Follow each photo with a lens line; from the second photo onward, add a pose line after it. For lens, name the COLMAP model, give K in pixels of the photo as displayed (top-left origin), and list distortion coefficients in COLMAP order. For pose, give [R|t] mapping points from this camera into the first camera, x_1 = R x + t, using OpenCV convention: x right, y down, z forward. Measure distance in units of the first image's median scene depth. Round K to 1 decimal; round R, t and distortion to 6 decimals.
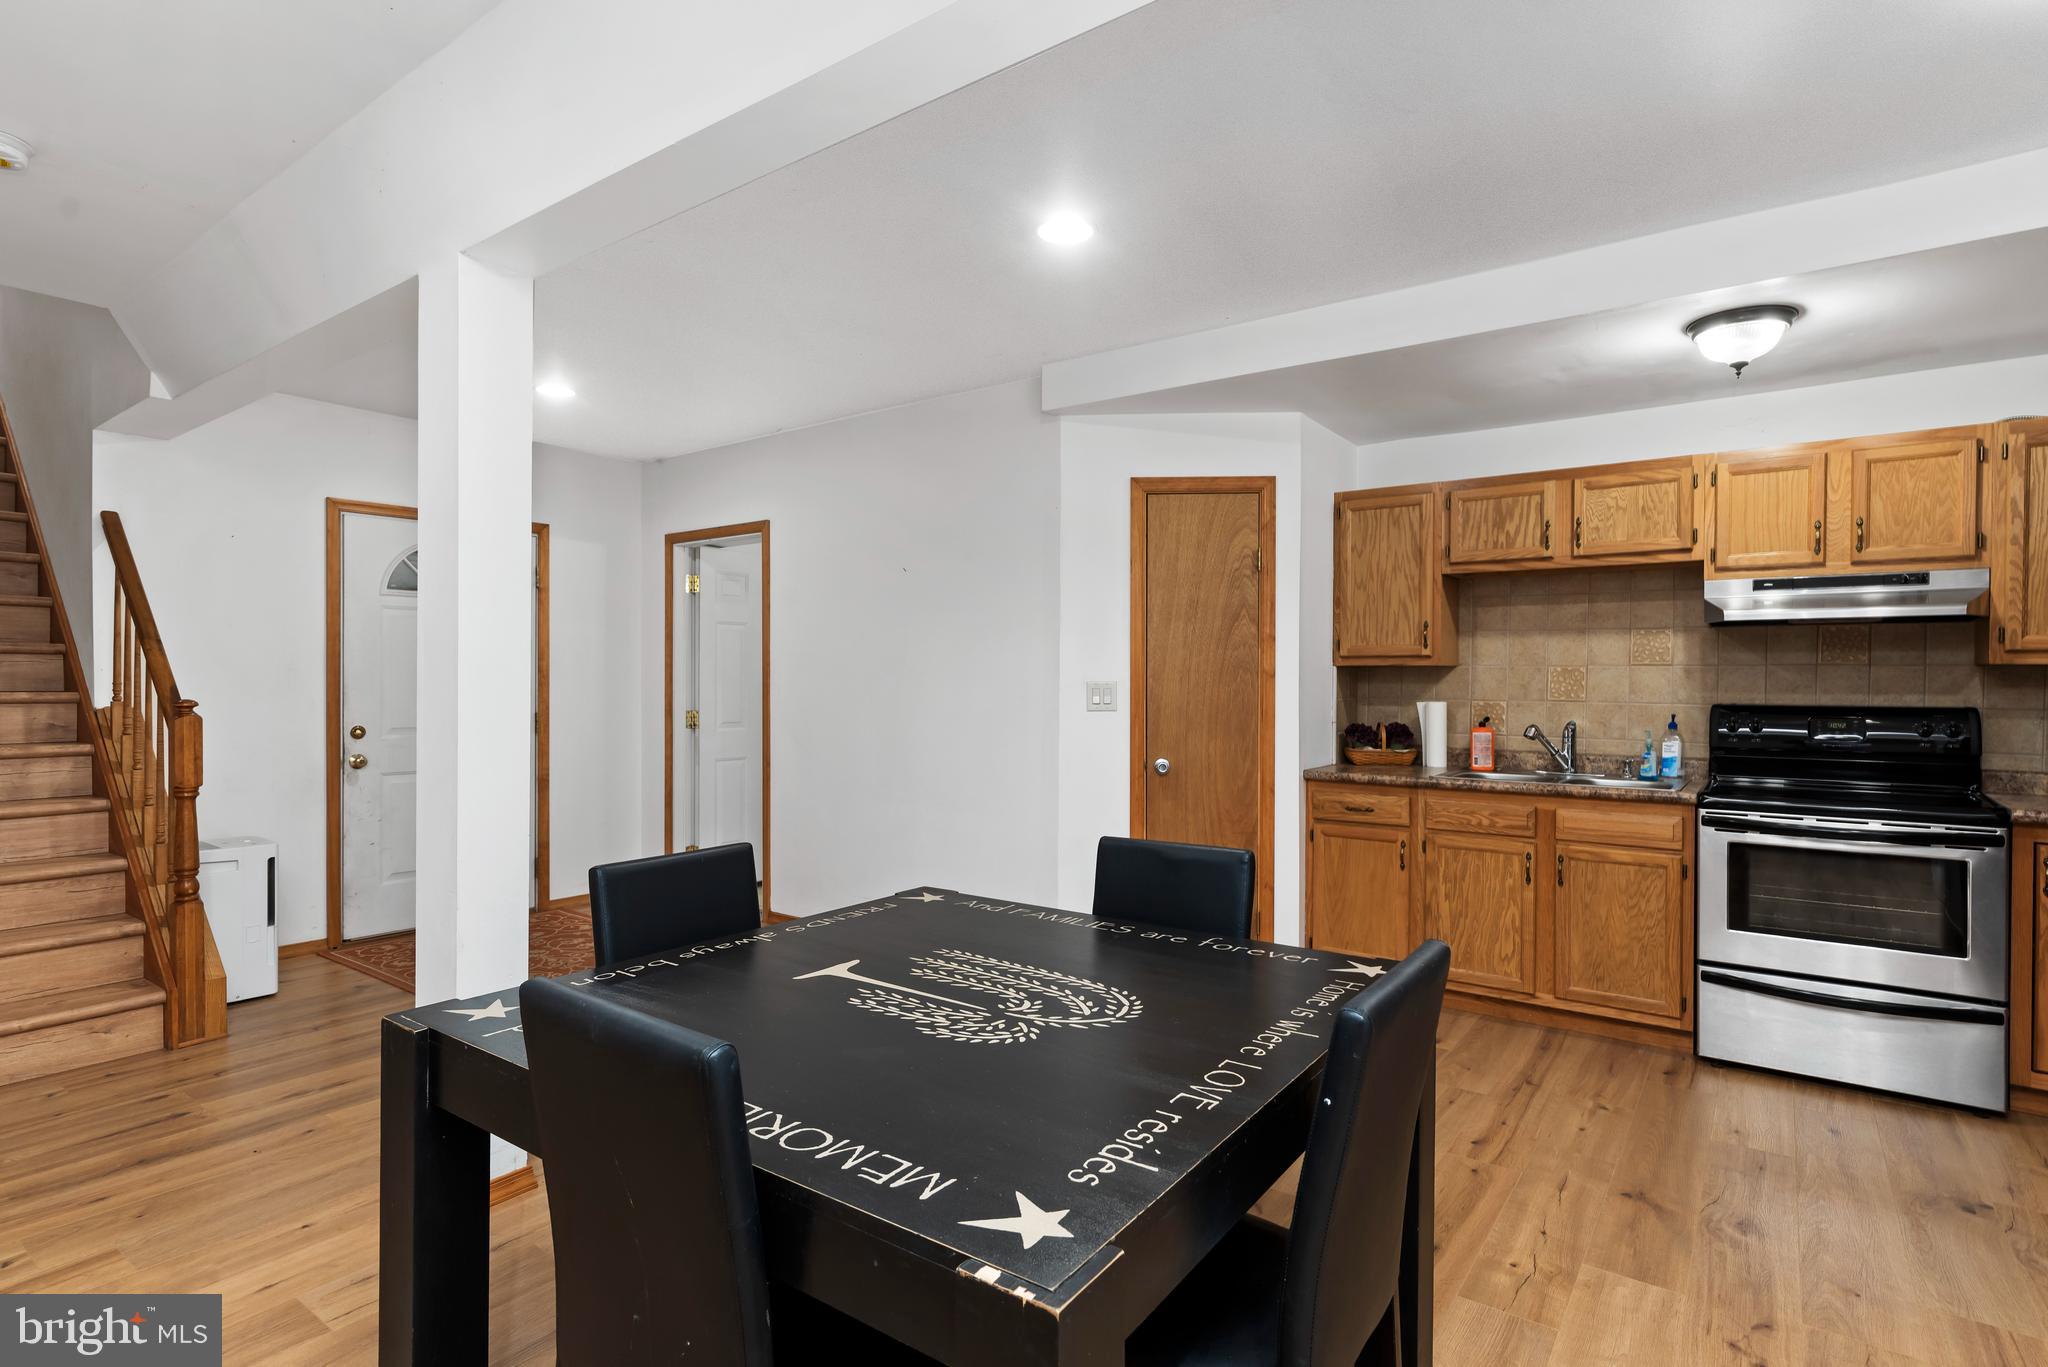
lens RADIAL K [[1025.9, 0, 1024.0], [0, 1025.9, 689.7], [0, 0, 1]] dist [-0.001718, 0.000262]
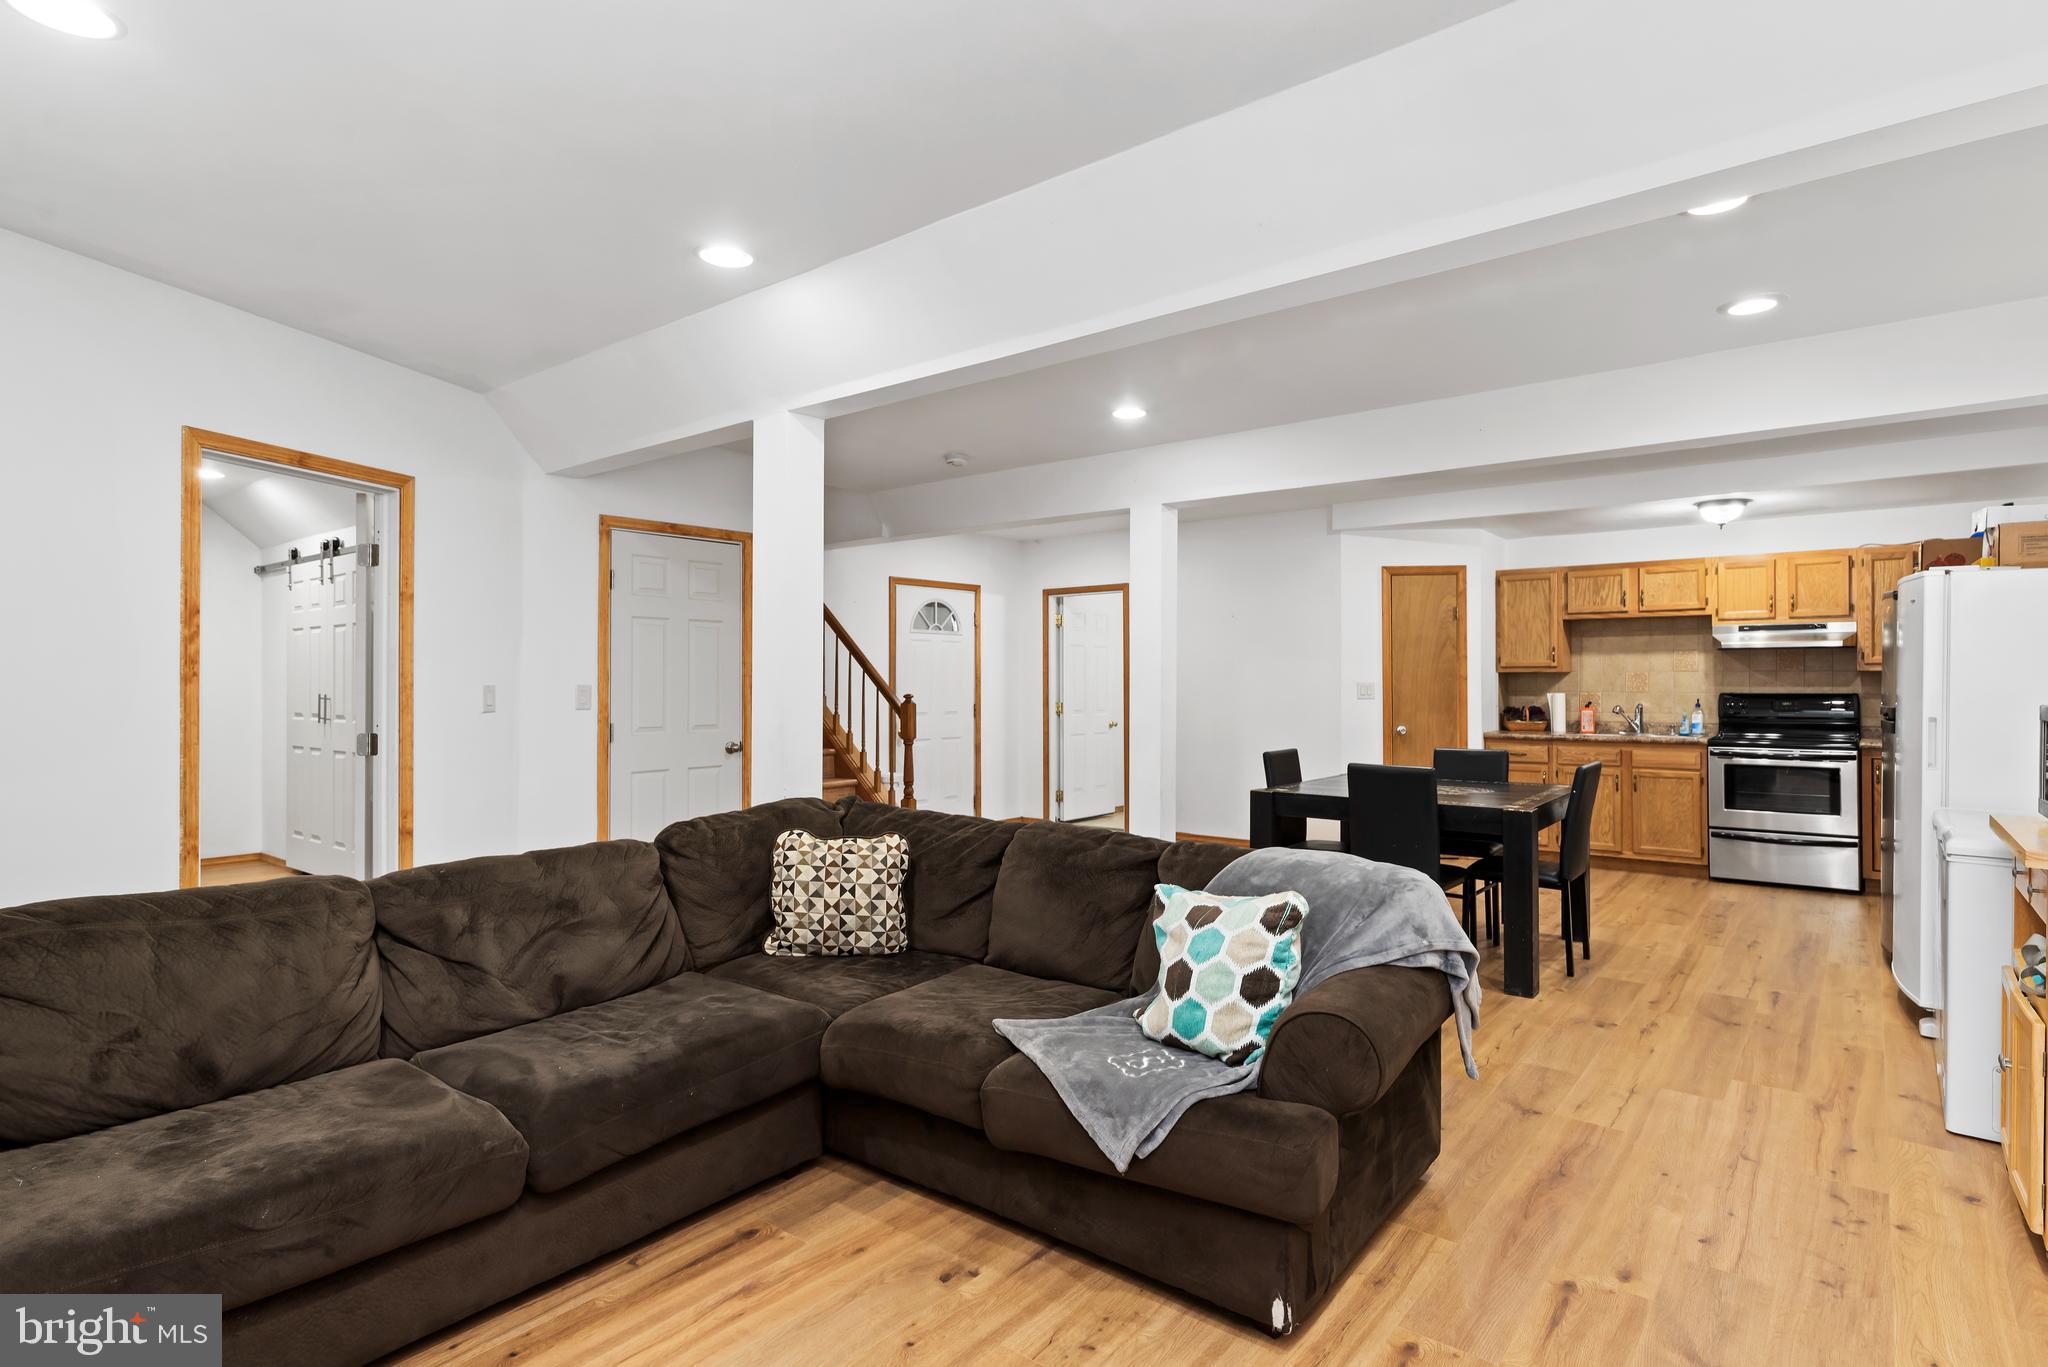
lens RADIAL K [[1025.9, 0, 1043.5], [0, 1025.9, 674.8], [0, 0, 1]] dist [-0.001718, 0.000262]
pose [[0.999251, -0.005418, -0.038307, -0.433551], [0.004718, 0.999821, -0.018331, 0.009314], [0.038400, 0.018136, 0.999098, -0.821101]]
